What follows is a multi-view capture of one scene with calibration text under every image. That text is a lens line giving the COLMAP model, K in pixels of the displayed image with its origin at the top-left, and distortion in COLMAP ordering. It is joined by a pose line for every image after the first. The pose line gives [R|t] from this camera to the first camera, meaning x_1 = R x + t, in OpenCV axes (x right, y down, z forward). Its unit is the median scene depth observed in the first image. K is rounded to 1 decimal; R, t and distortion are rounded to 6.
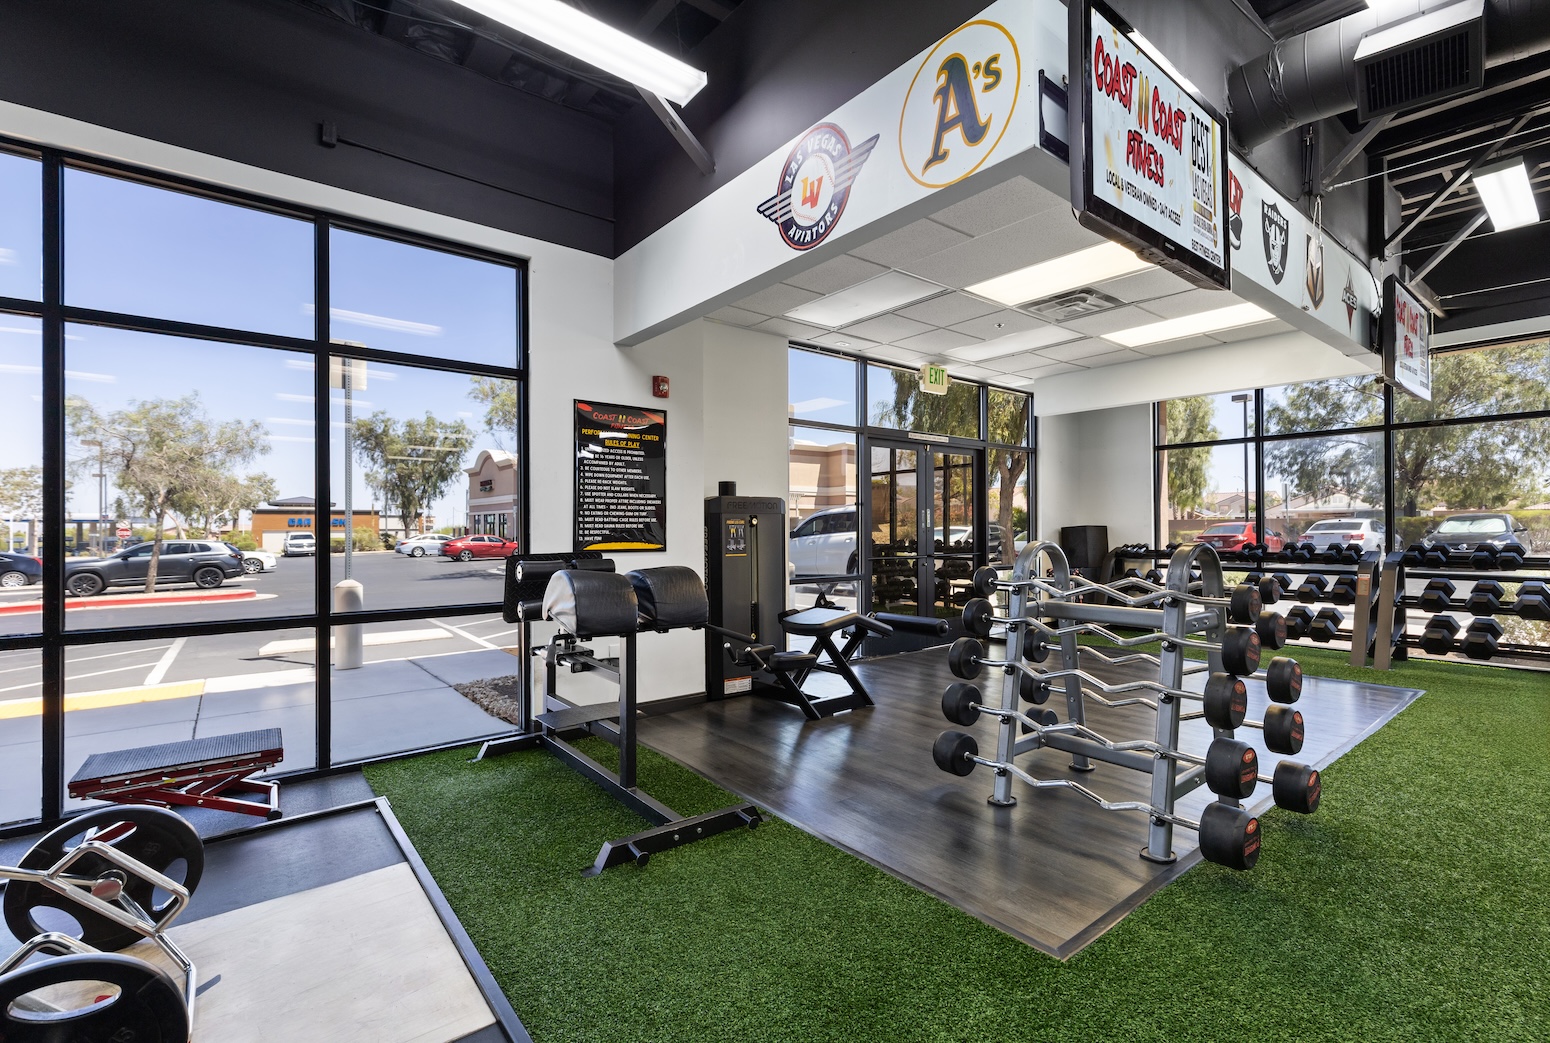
lens RADIAL K [[699.6, 0, 780.0], [0, 699.6, 527.8], [0, 0, 1]] dist [0.000226, -0.000133]
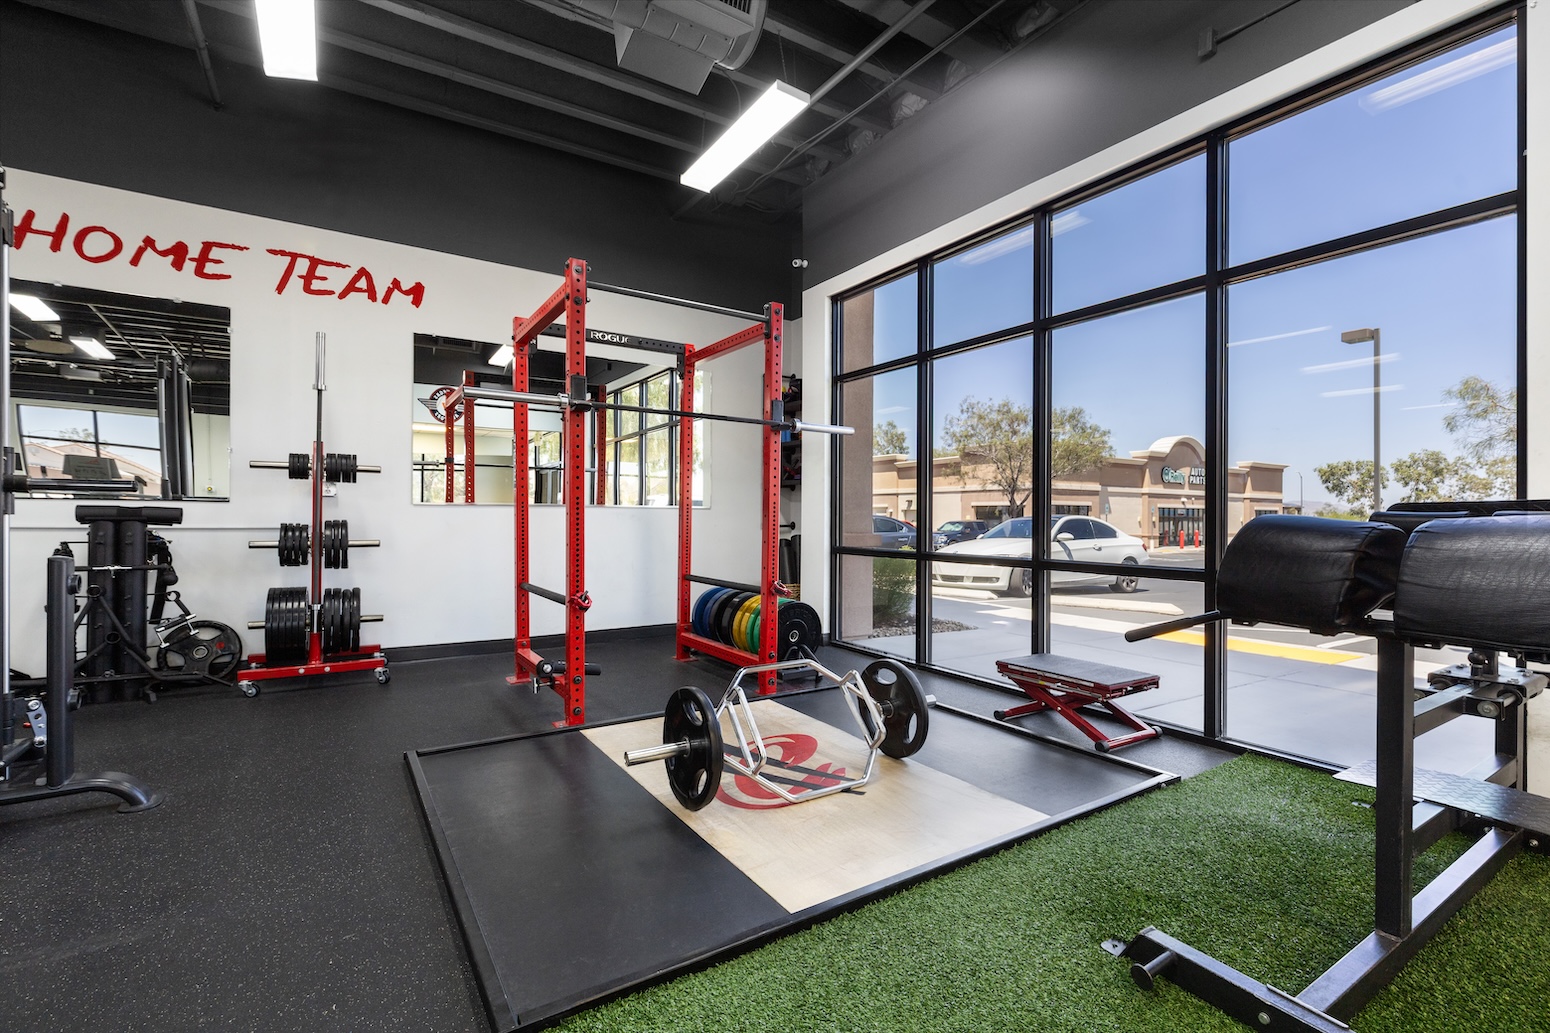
lens RADIAL K [[699.6, 0, 781.0], [0, 699.6, 509.6], [0, 0, 1]] dist [0.000226, -0.000133]
pose [[-0.106789, -0.006435, -0.994261, 0.337342], [-0.000218, 0.999979, -0.006449, 0.054369], [0.994282, -0.000472, -0.106788, 0.564056]]
